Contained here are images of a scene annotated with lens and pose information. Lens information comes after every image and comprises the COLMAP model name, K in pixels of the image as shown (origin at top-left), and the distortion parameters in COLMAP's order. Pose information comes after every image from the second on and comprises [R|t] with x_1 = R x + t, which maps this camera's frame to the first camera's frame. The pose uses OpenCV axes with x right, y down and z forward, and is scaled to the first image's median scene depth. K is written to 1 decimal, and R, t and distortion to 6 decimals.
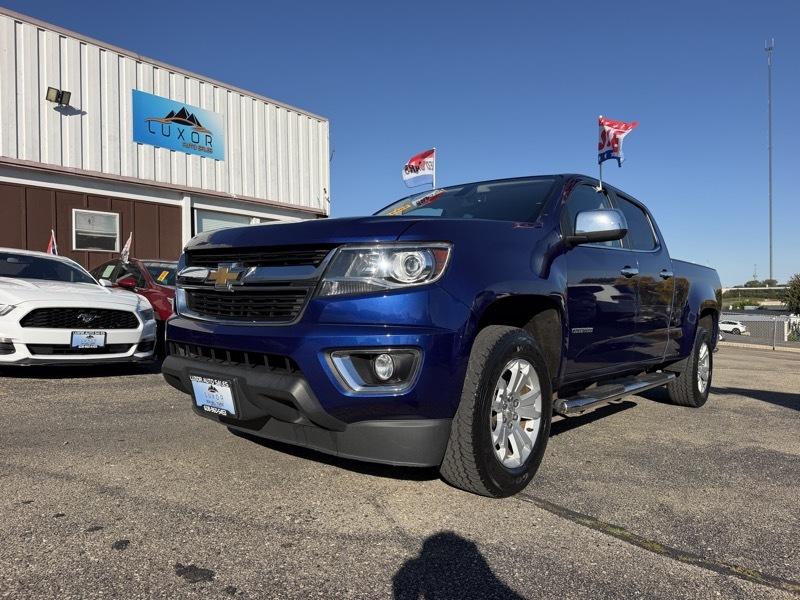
lens RADIAL K [[557.2, 0, 401.4], [0, 557.2, 306.7], [0, 0, 1]] dist [0.038524, -0.047679]
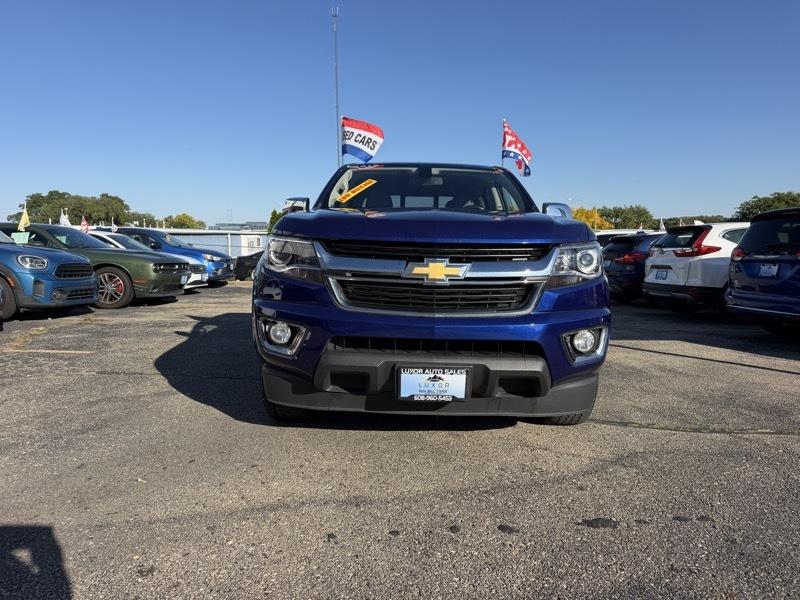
lens RADIAL K [[557.2, 0, 404.5], [0, 557.2, 295.1], [0, 0, 1]] dist [0.038524, -0.047679]
pose [[0.770501, -0.063445, 0.634273, -0.613351], [0.007418, 0.995859, 0.090603, -0.061213], [-0.637396, -0.065105, 0.767781, 0.147262]]
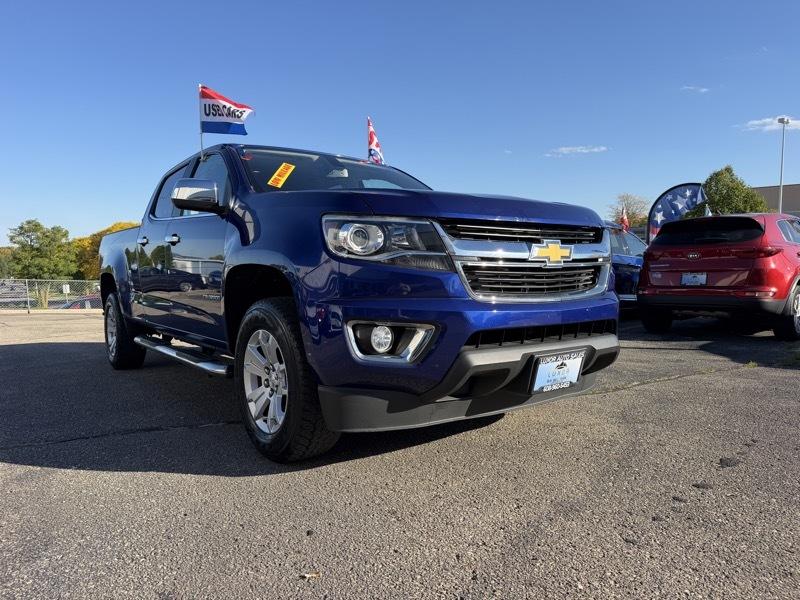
lens RADIAL K [[557.2, 0, 398.1], [0, 557.2, 302.1], [0, 0, 1]] dist [0.038524, -0.047679]
pose [[0.237684, -0.079290, 0.968101, -0.810004], [0.023789, 0.996839, 0.075803, -0.028376], [-0.971051, 0.005013, 0.238819, 0.620800]]
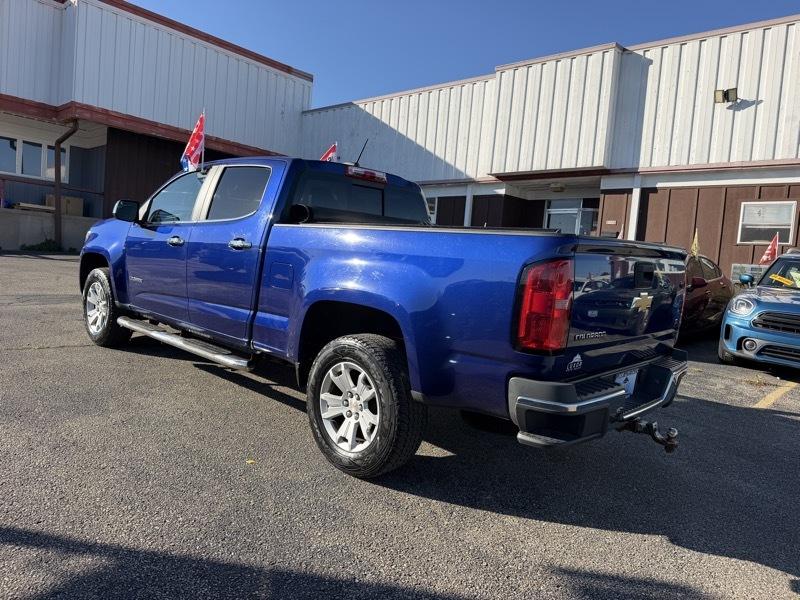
lens RADIAL K [[557.2, 0, 395.6], [0, 557.2, 296.2], [0, 0, 1]] dist [0.038524, -0.047679]
pose [[-0.030200, 0.056187, -0.997963, 1.402582], [-0.083635, 0.994776, 0.058539, -0.047157], [0.996039, 0.085233, -0.025343, 1.356142]]
